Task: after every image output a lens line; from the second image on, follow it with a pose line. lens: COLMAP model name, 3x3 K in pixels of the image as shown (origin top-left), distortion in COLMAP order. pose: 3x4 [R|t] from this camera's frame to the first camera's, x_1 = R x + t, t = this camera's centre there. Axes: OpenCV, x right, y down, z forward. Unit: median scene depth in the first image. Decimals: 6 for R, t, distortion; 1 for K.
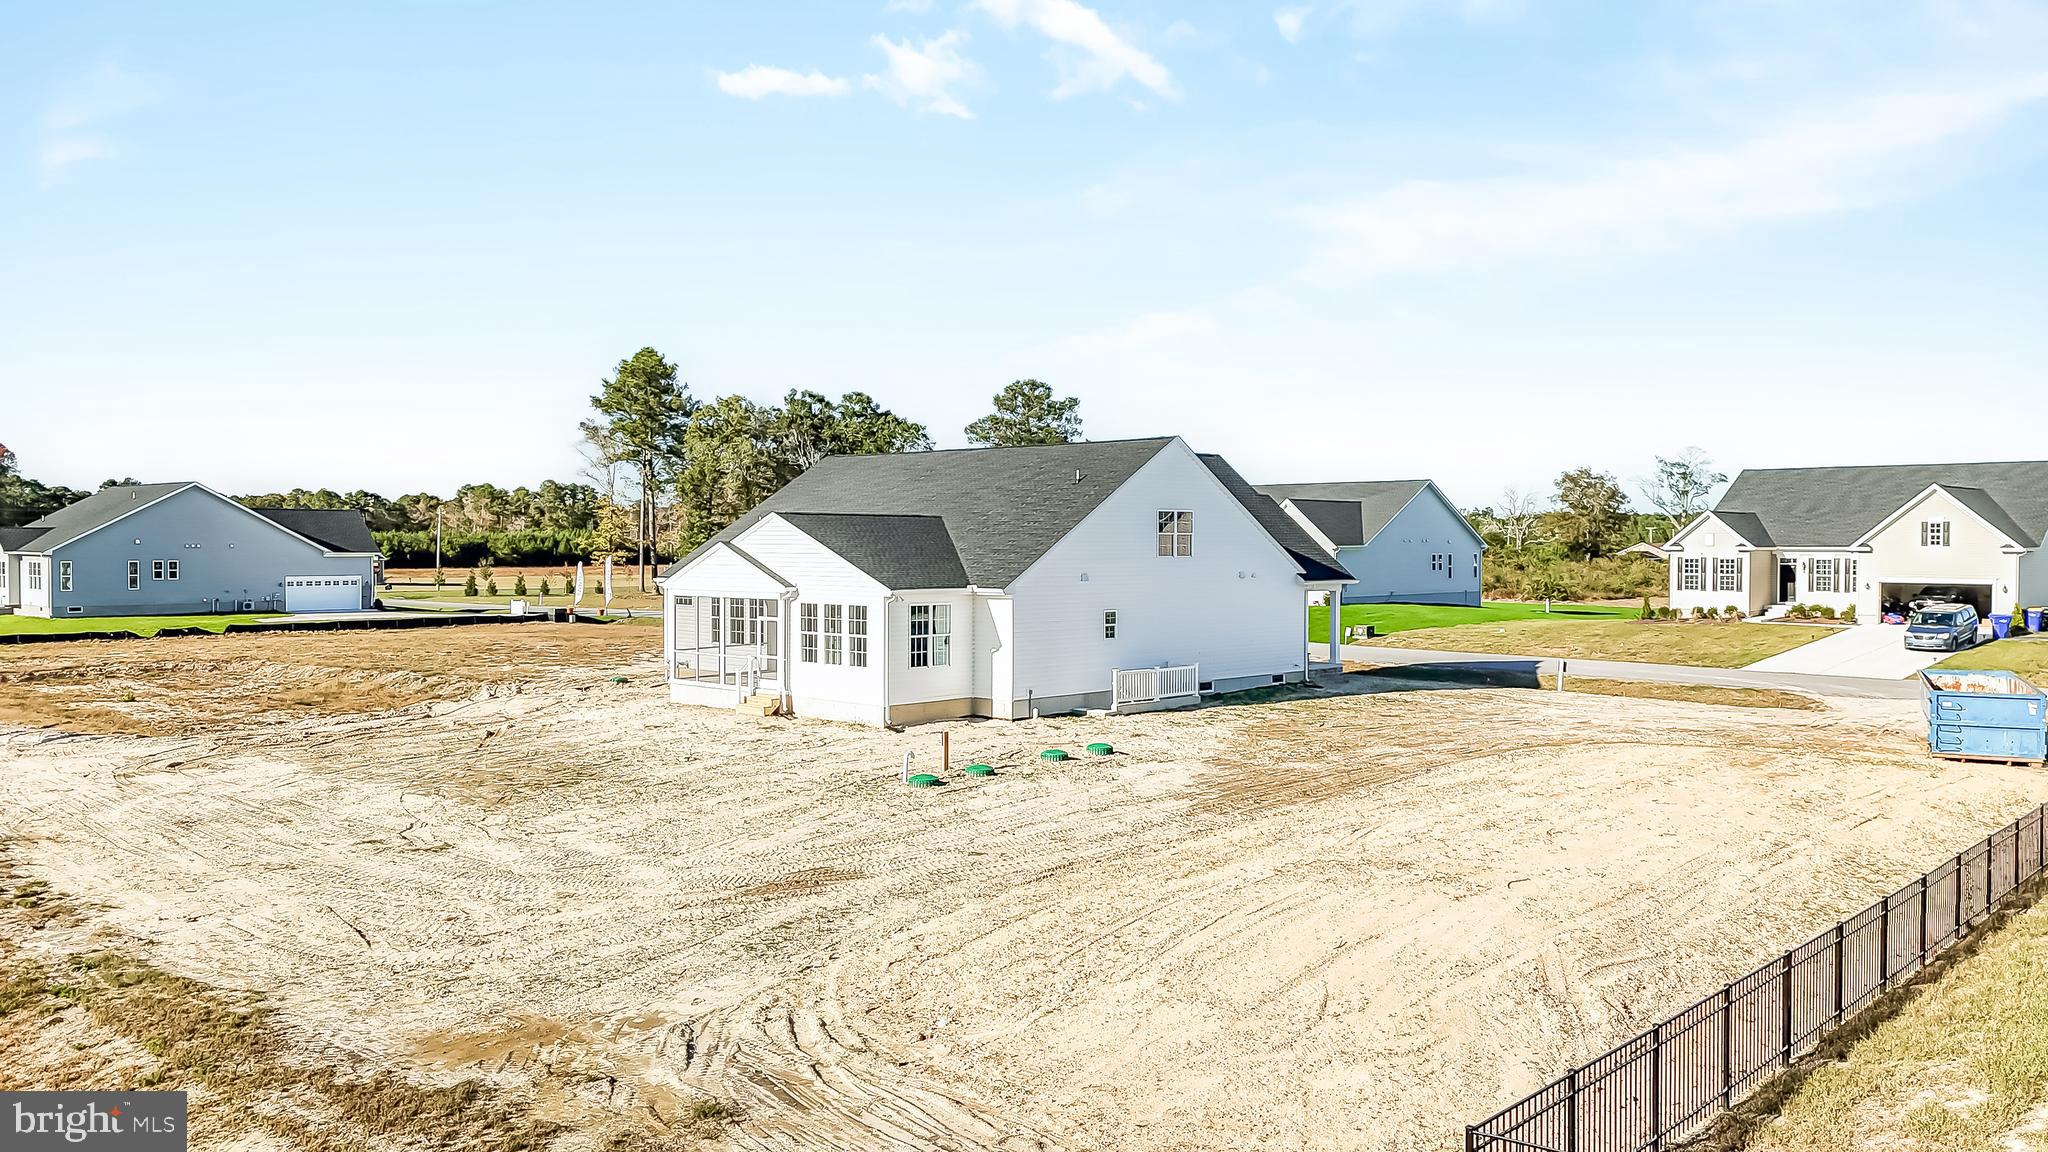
lens RADIAL K [[1544.3, 0, 1030.7], [0, 1544.3, 548.8], [0, 0, 1]] dist [0.072447, -0.064102]
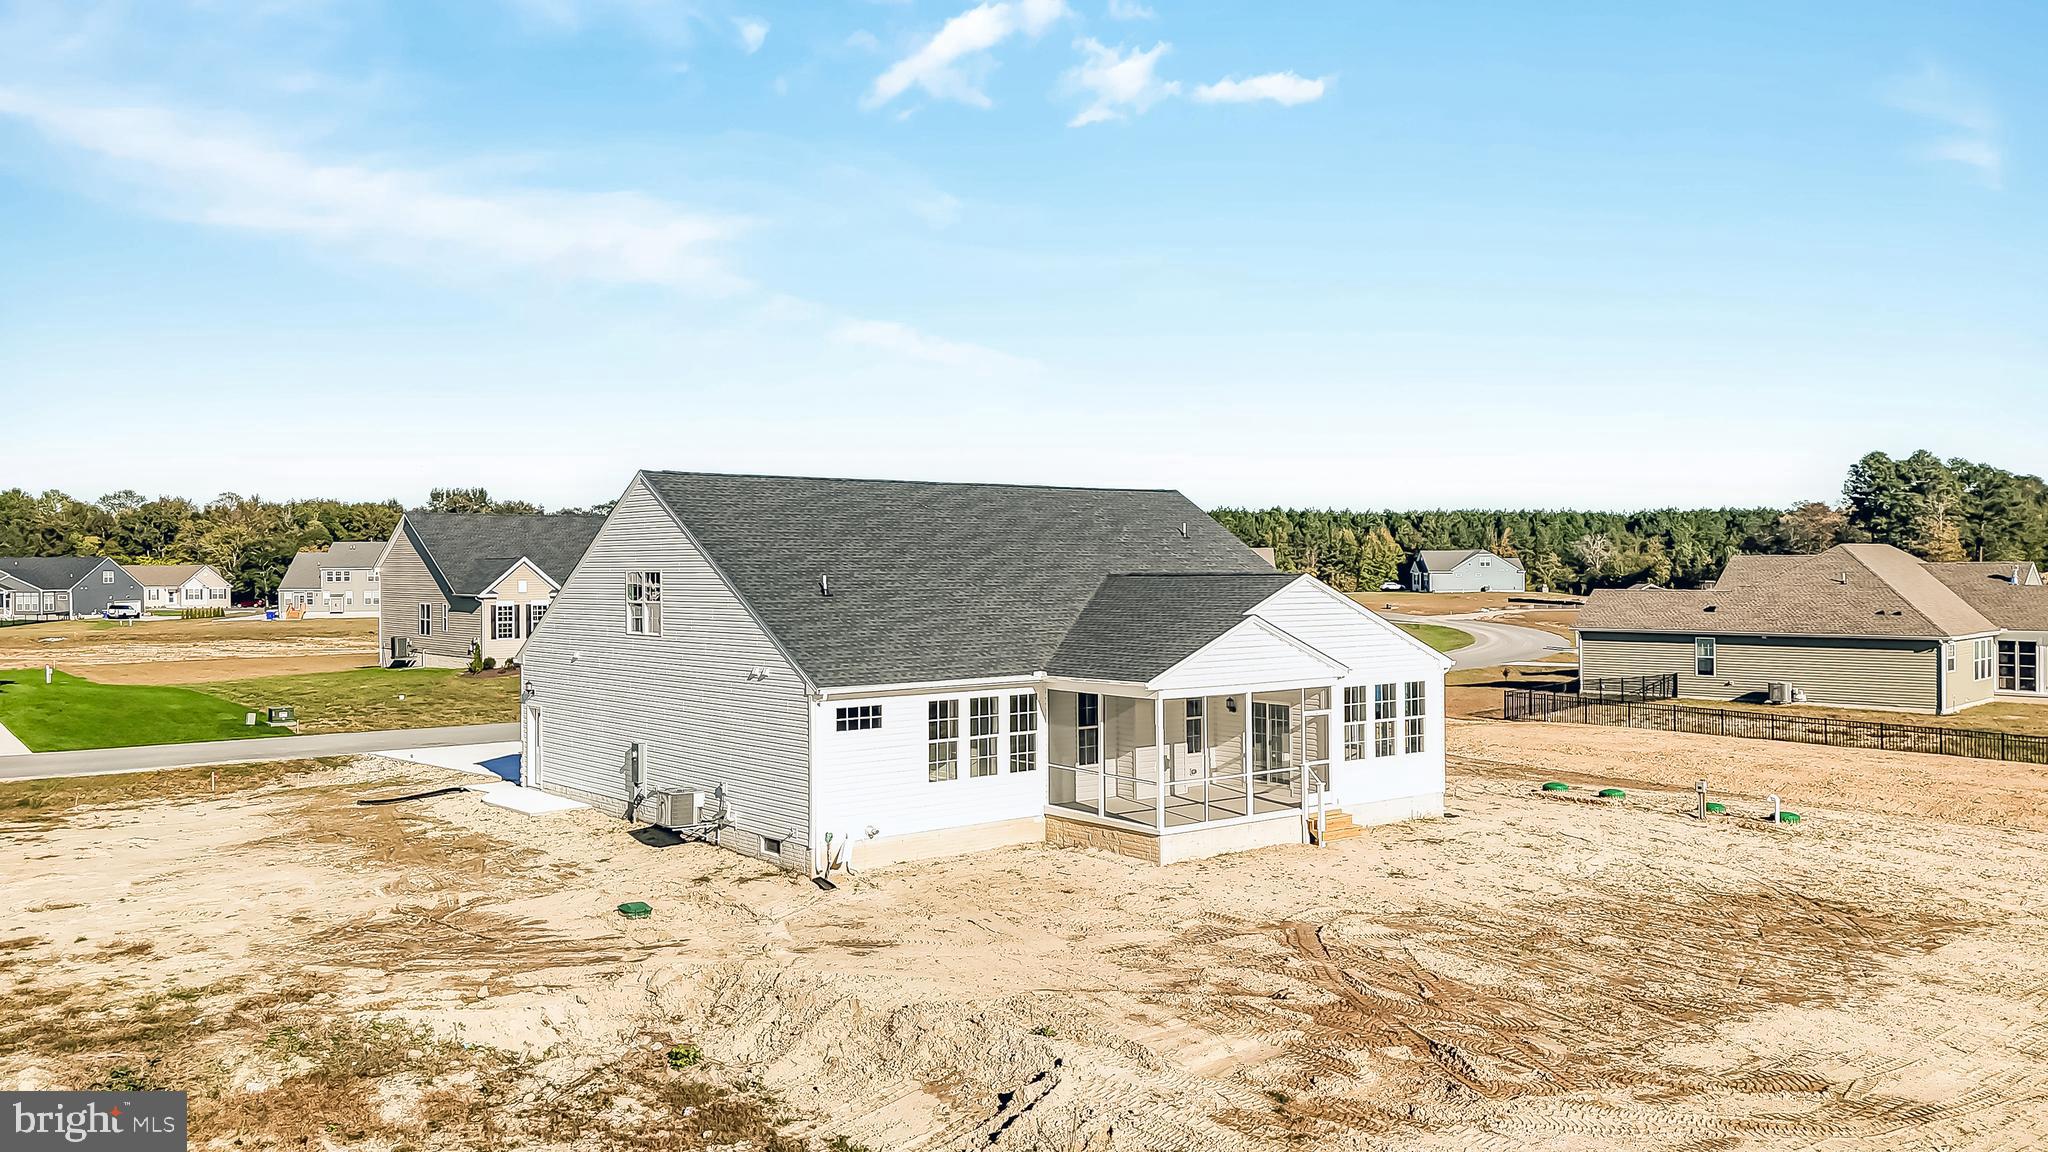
lens RADIAL K [[1562.8, 0, 1020.0], [0, 1562.8, 520.2], [0, 0, 1]] dist [0.067473, -0.056927]
pose [[0.135345, 0.022708, 0.990538, -1.002300], [0.015813, 0.999560, -0.025076, -0.035288], [-0.990672, 0.019057, 0.134927, 1.079796]]
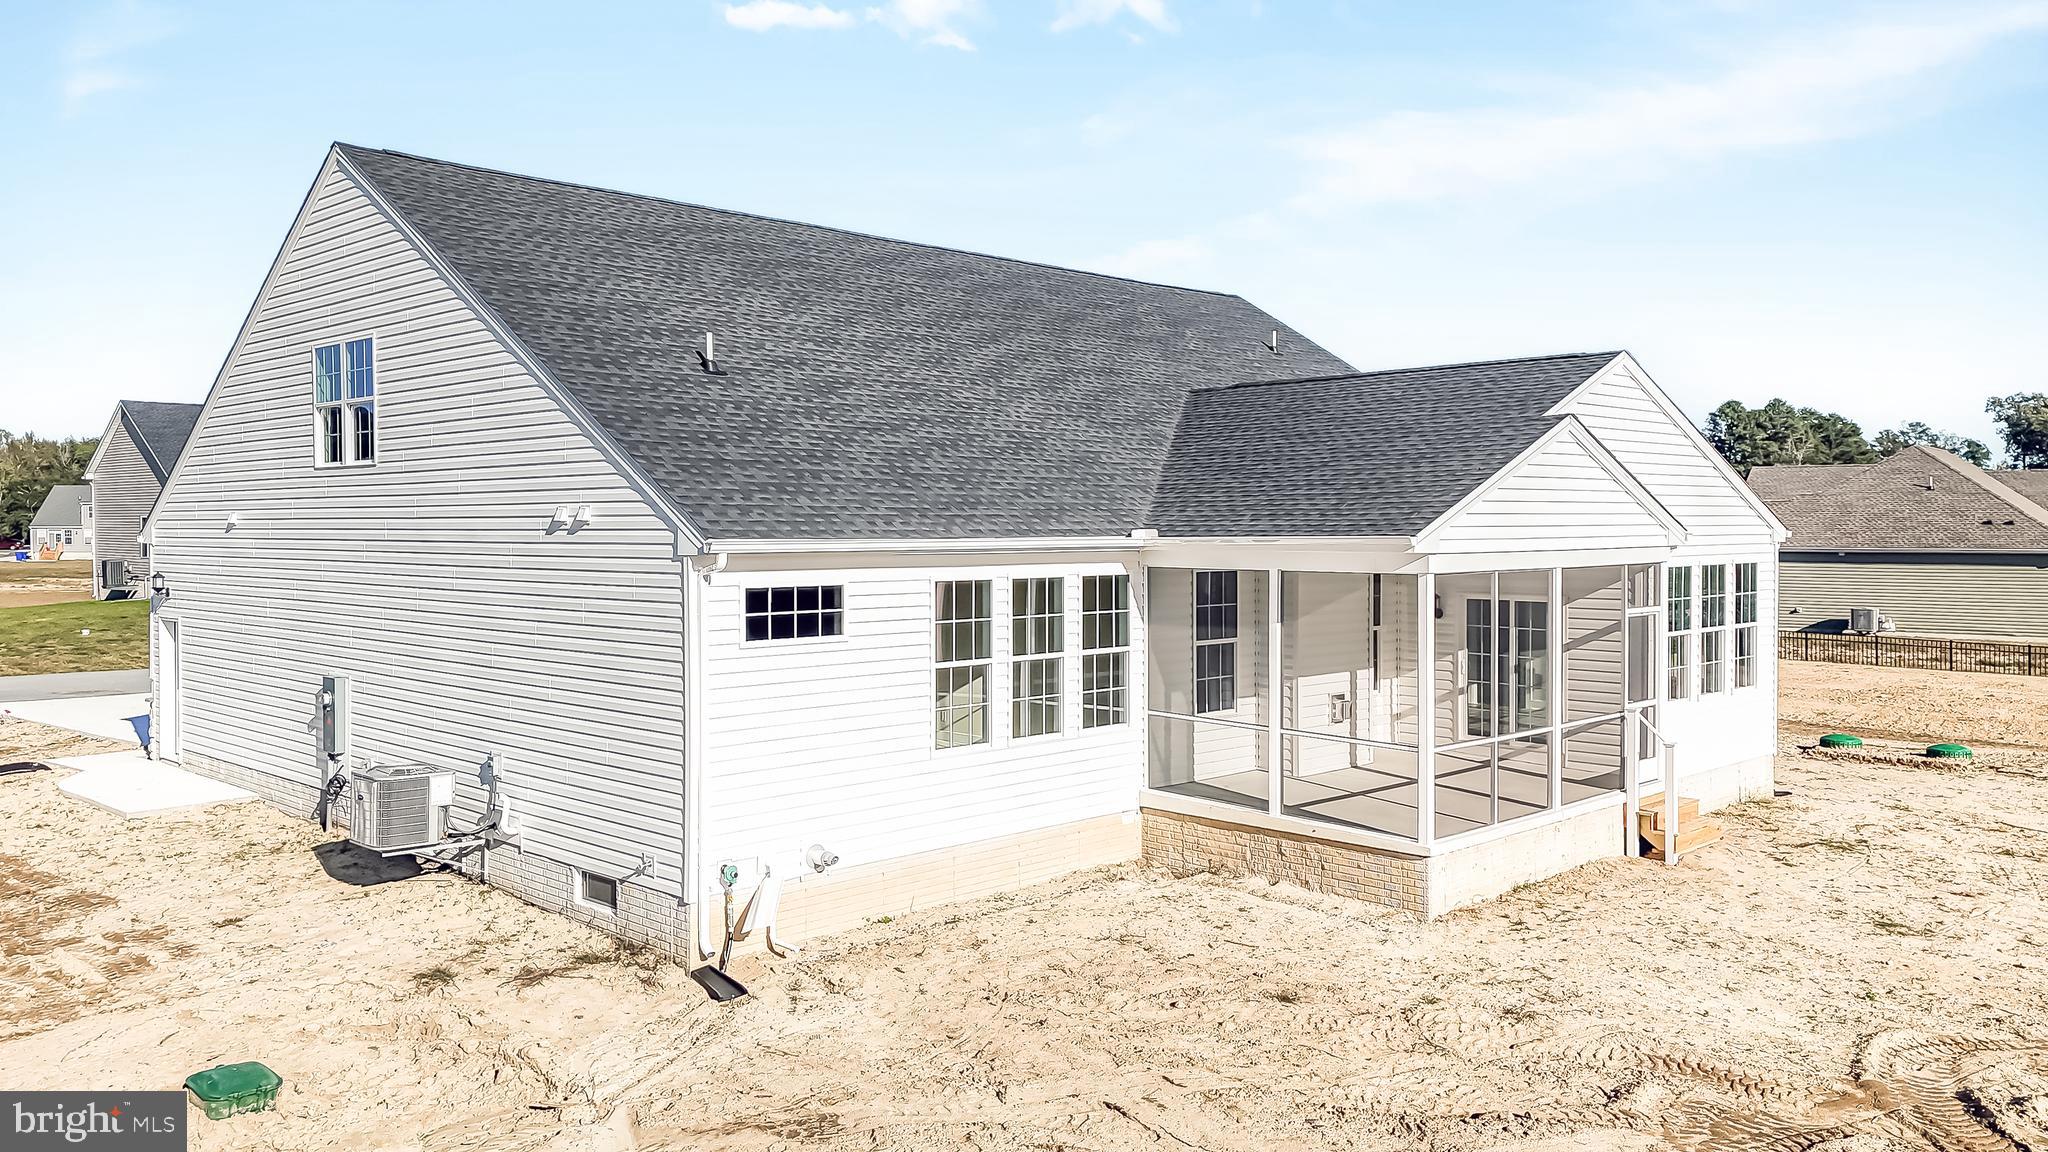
lens RADIAL K [[1538.1, 0, 1028.0], [0, 1538.1, 533.0], [0, 0, 1]] dist [0.070527, -0.061269]
pose [[0.028357, -0.012072, 0.999525, -0.612072], [0.009801, 0.999882, 0.011799, 0.017398], [-0.999550, 0.009461, 0.028472, 1.195668]]
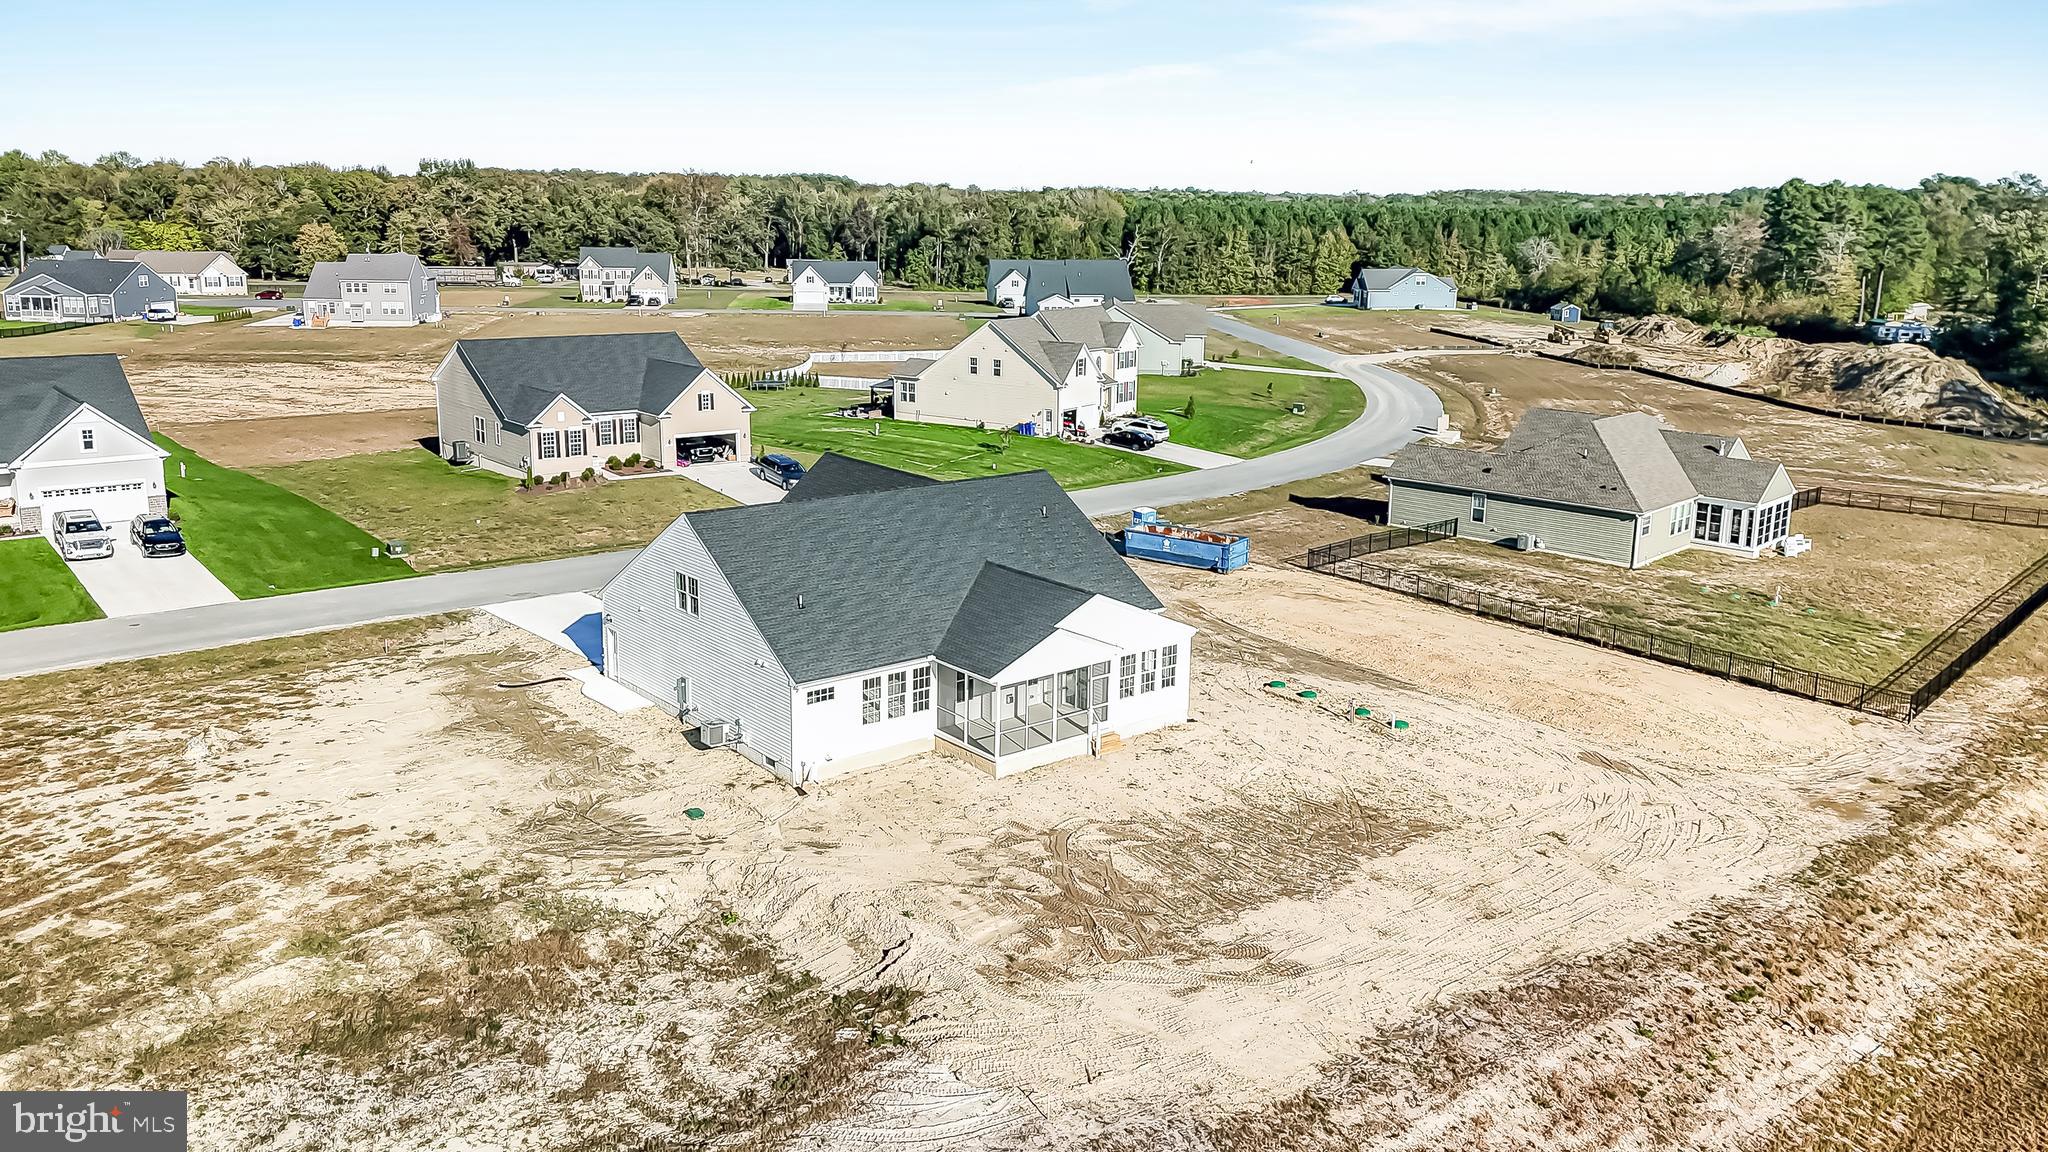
lens RADIAL K [[1544.3, 0, 1019.6], [0, 1544.3, 485.7], [0, 0, 1]] dist [0.083079, -0.098635]
pose [[0.125023, -0.179803, 0.975726, -1.439151], [-0.006938, 0.983259, 0.182080, -0.352336], [-0.992130, -0.029534, 0.121682, 0.952573]]
